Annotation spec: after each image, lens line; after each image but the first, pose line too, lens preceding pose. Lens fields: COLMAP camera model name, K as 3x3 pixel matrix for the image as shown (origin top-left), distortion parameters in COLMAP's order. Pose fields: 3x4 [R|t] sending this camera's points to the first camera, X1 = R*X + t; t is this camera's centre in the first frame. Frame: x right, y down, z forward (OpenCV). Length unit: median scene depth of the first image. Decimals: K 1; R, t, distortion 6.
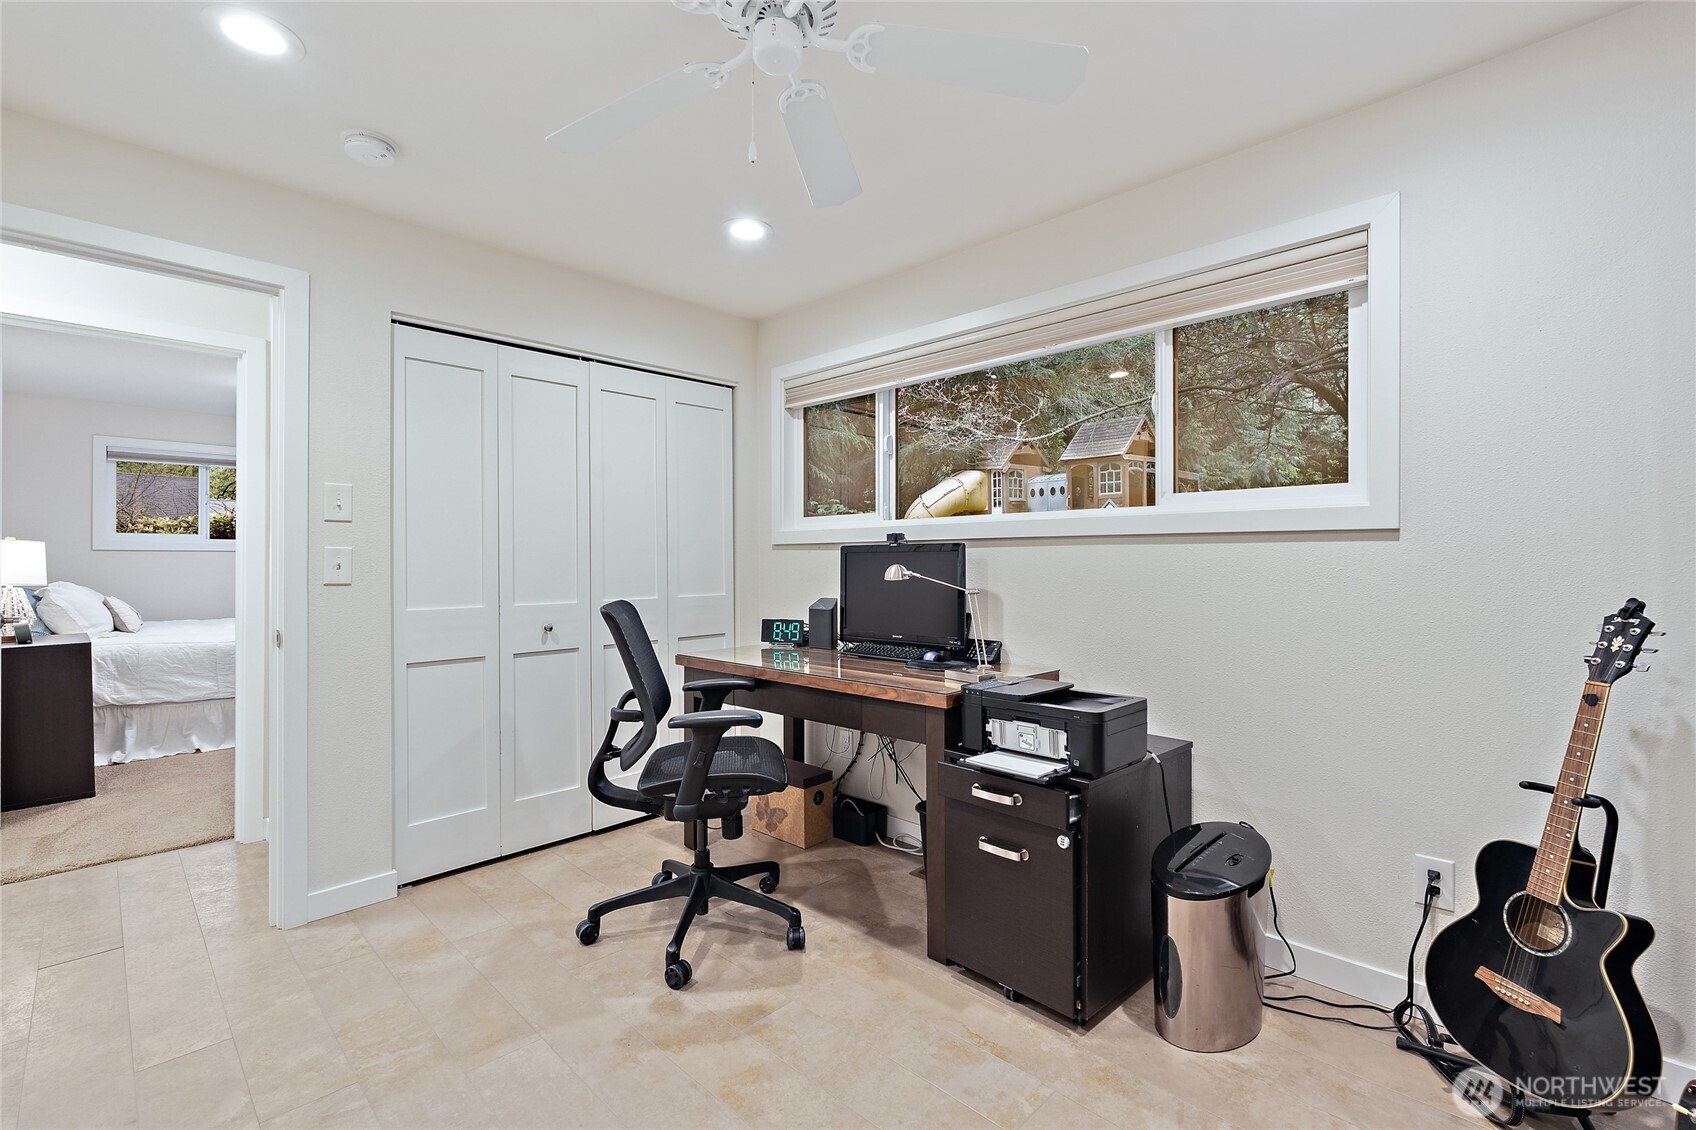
lens RADIAL K [[752.2, 0, 858.3], [0, 752.2, 563.9], [0, 0, 1]] dist [-0.003757, 0.000334]
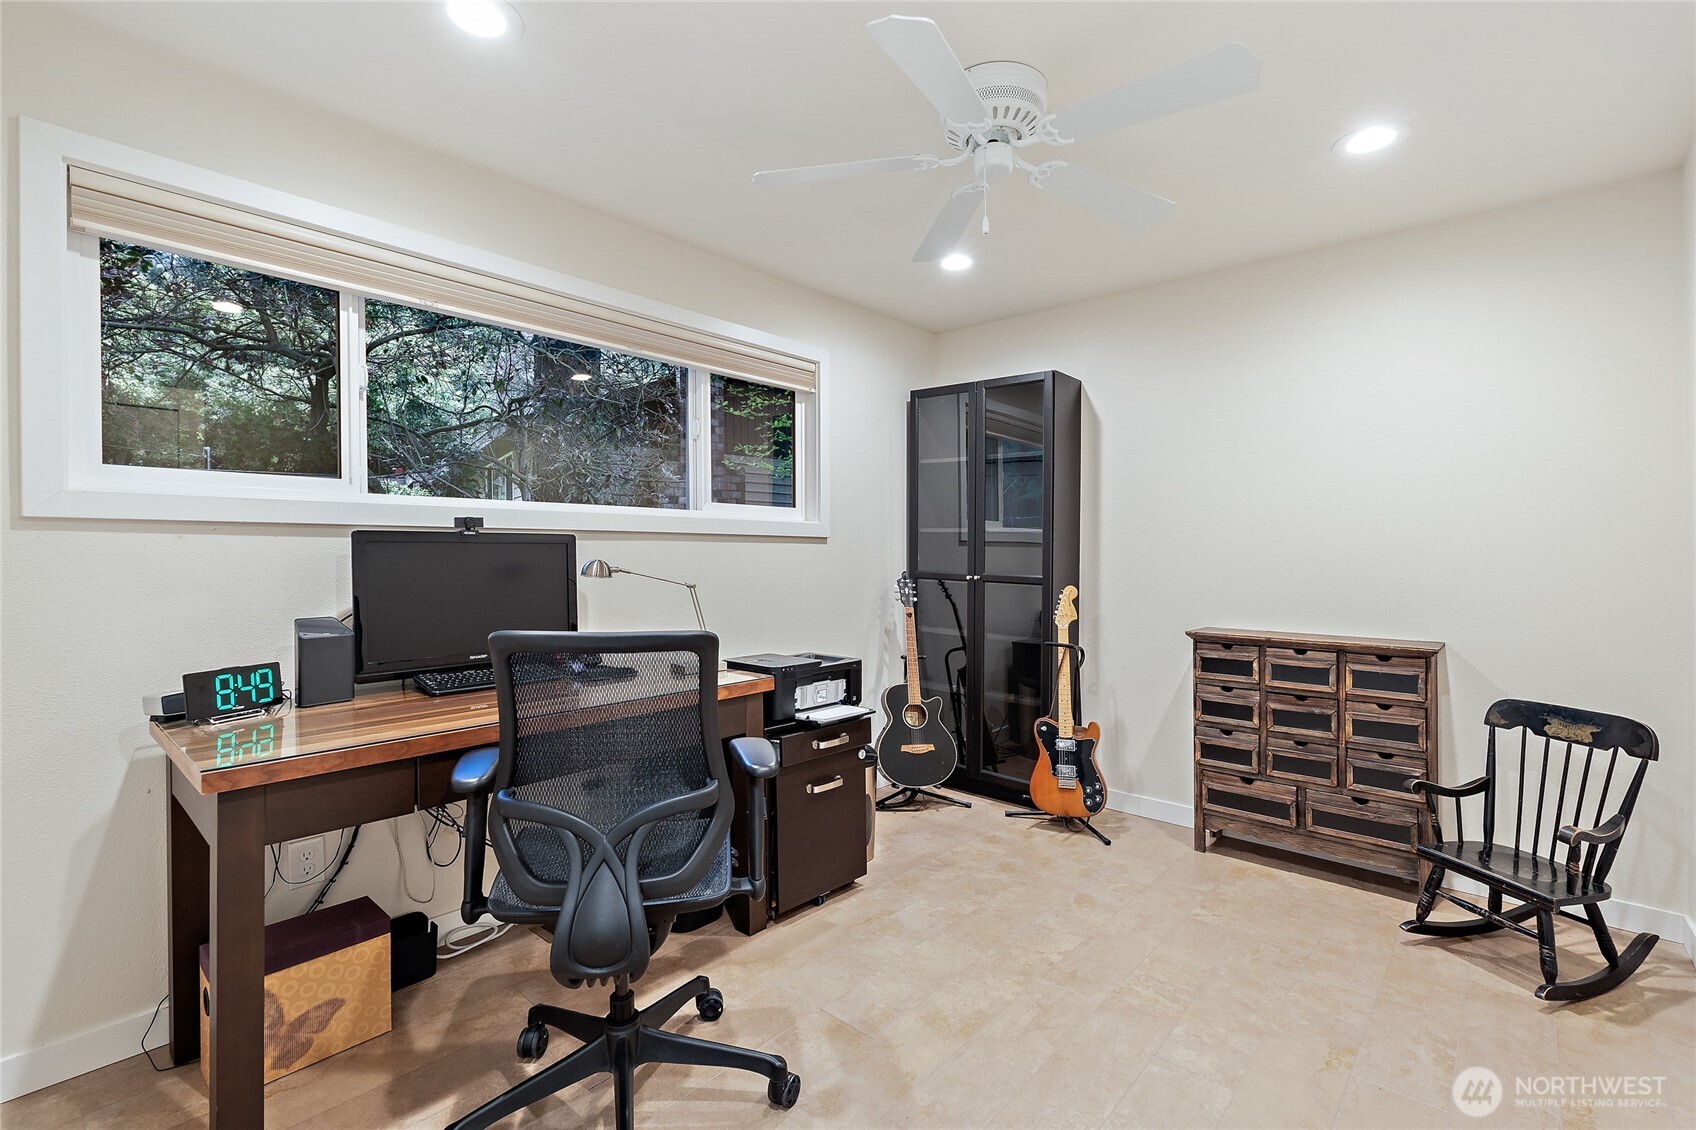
lens RADIAL K [[752.2, 0, 852.6], [0, 752.2, 556.4], [0, 0, 1]] dist [-0.003757, 0.000334]
pose [[-0.041270, 0.001308, 0.999147, -1.018629], [0.005183, 0.999986, -0.001095, 0.000244], [-0.999135, 0.005134, -0.041276, 0.961599]]
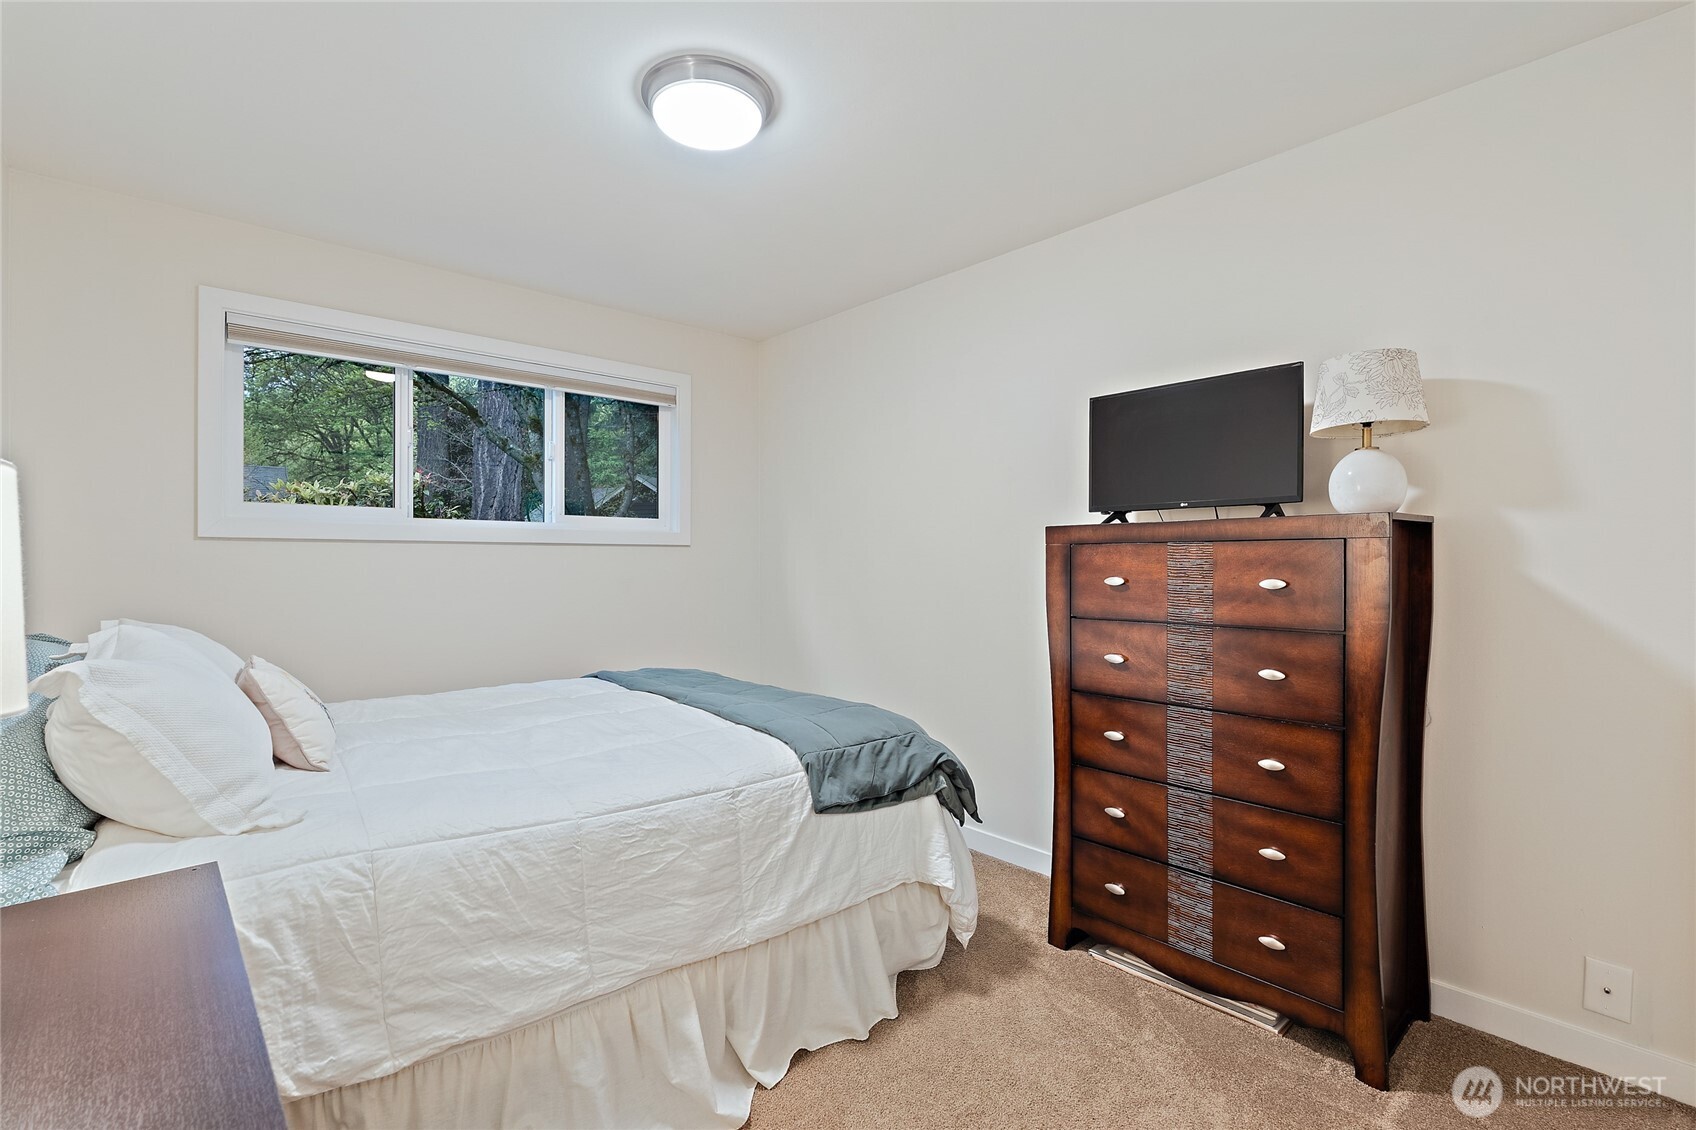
lens RADIAL K [[752.2, 0, 842.2], [0, 752.2, 568.9], [0, 0, 1]] dist [-0.003757, 0.000334]
pose [[0.997580, 0.002316, -0.069487, -0.117844], [-0.001672, 0.999955, 0.009321, -0.000847], [0.069506, -0.009182, 0.997539, 0.112405]]
